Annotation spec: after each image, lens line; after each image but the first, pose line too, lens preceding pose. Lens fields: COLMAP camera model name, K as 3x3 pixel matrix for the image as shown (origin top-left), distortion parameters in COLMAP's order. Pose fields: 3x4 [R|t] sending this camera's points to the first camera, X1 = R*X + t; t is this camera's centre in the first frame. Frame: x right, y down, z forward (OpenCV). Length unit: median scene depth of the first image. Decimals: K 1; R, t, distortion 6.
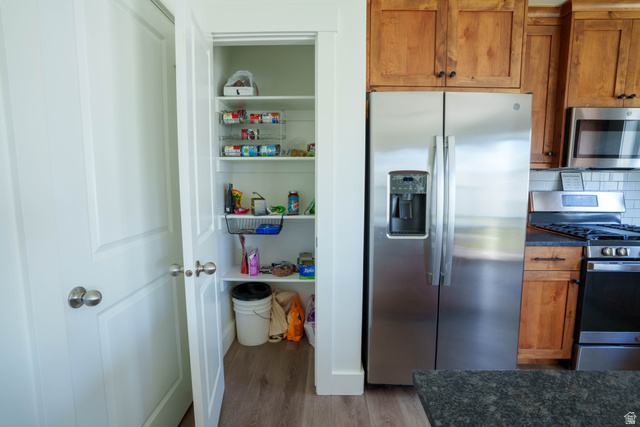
lens RADIAL K [[316.9, 0, 320.0], [0, 316.9, 213.5], [0, 0, 1]] dist [-0.079724, 0.036506]
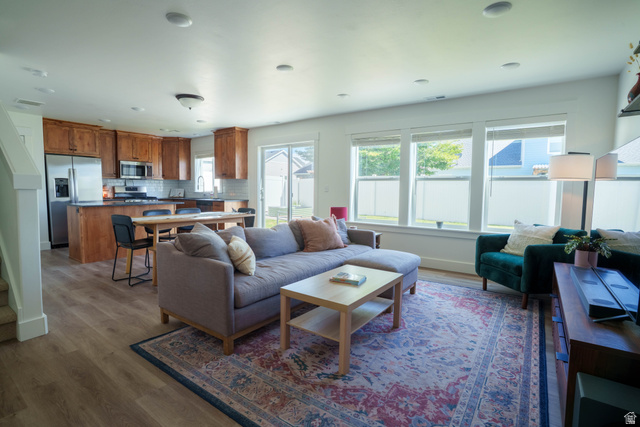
lens RADIAL K [[316.9, 0, 320.0], [0, 316.9, 213.5], [0, 0, 1]] dist [-0.079724, 0.036506]
pose [[0.568591, -0.056964, 0.820646, -0.817756], [0.080914, 0.996635, 0.013118, 0.409626], [-0.818631, 0.058943, 0.571287, -3.011577]]
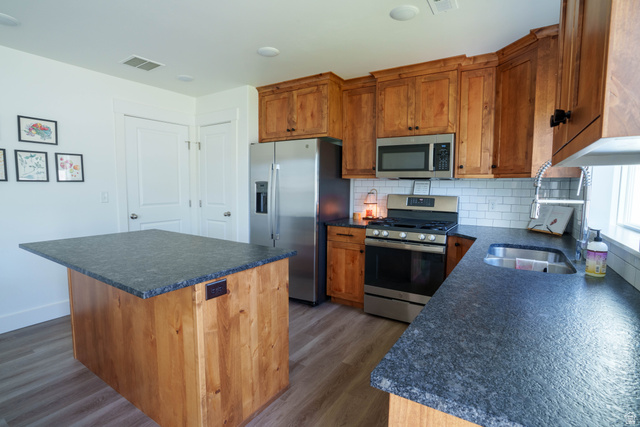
lens RADIAL K [[316.9, 0, 320.0], [0, 316.9, 213.5], [0, 0, 1]] dist [-0.079724, 0.036506]
pose [[0.850089, 0.052764, -0.523989, 1.579102], [-0.064092, 0.997938, -0.003489, 0.052904], [0.522725, 0.036549, 0.851718, -0.519775]]
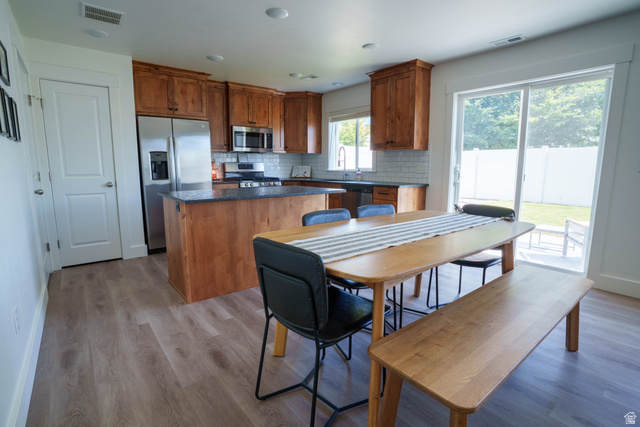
lens RADIAL K [[316.9, 0, 320.0], [0, 316.9, 213.5], [0, 0, 1]] dist [-0.079724, 0.036506]
pose [[0.761204, -0.095277, 0.641475, -0.305716], [0.069137, 0.995434, 0.065809, 0.238213], [-0.644816, -0.005745, 0.764316, -1.434605]]
